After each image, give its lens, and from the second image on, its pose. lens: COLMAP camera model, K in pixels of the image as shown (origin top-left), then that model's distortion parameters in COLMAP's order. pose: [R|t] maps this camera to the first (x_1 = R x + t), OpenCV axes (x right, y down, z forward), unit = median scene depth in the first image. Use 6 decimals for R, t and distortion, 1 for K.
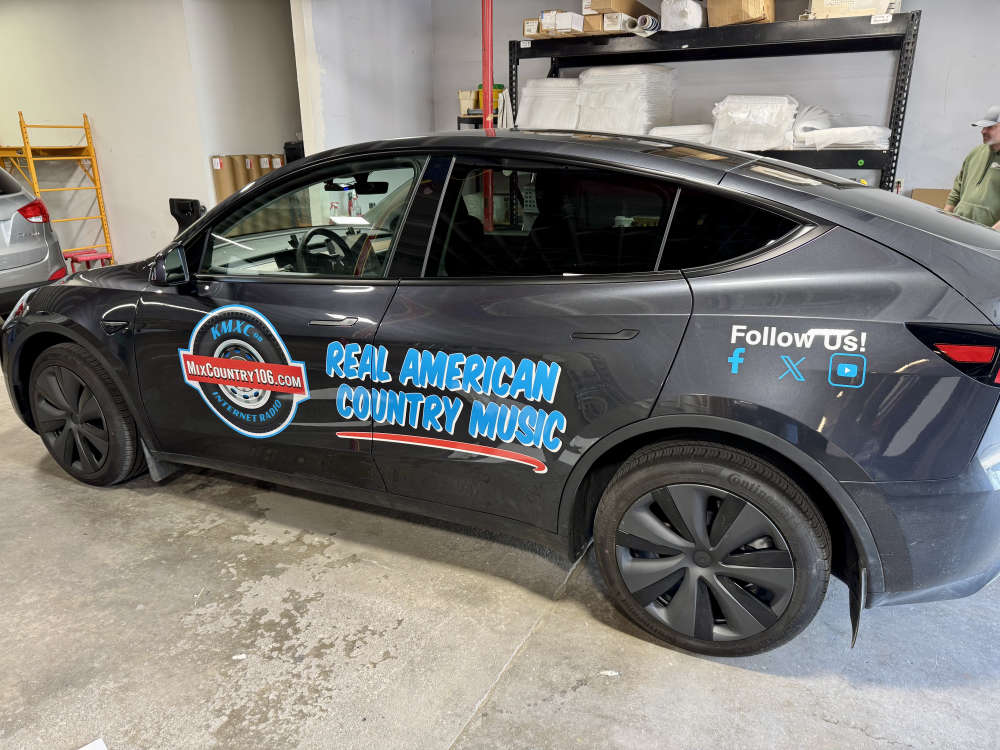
lens RADIAL K [[761.1, 0, 500.0], [0, 761.1, 375.0], [0, 0, 1]] dist [0.043137, -0.003161]
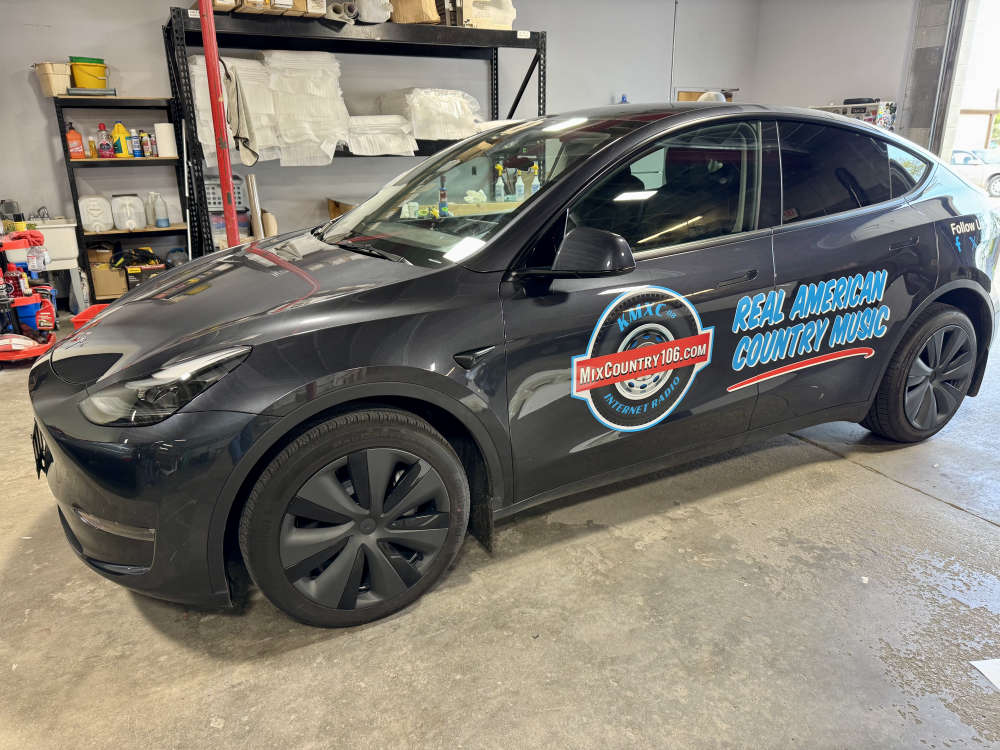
lens RADIAL K [[761.1, 0, 500.0], [0, 761.1, 375.0], [0, 0, 1]] dist [0.043137, -0.003161]
pose [[0.580275, -0.248431, 0.775605, -1.246414], [0.254568, 0.959949, 0.117021, -0.148371], [-0.773612, 0.129539, 0.620277, 0.617429]]
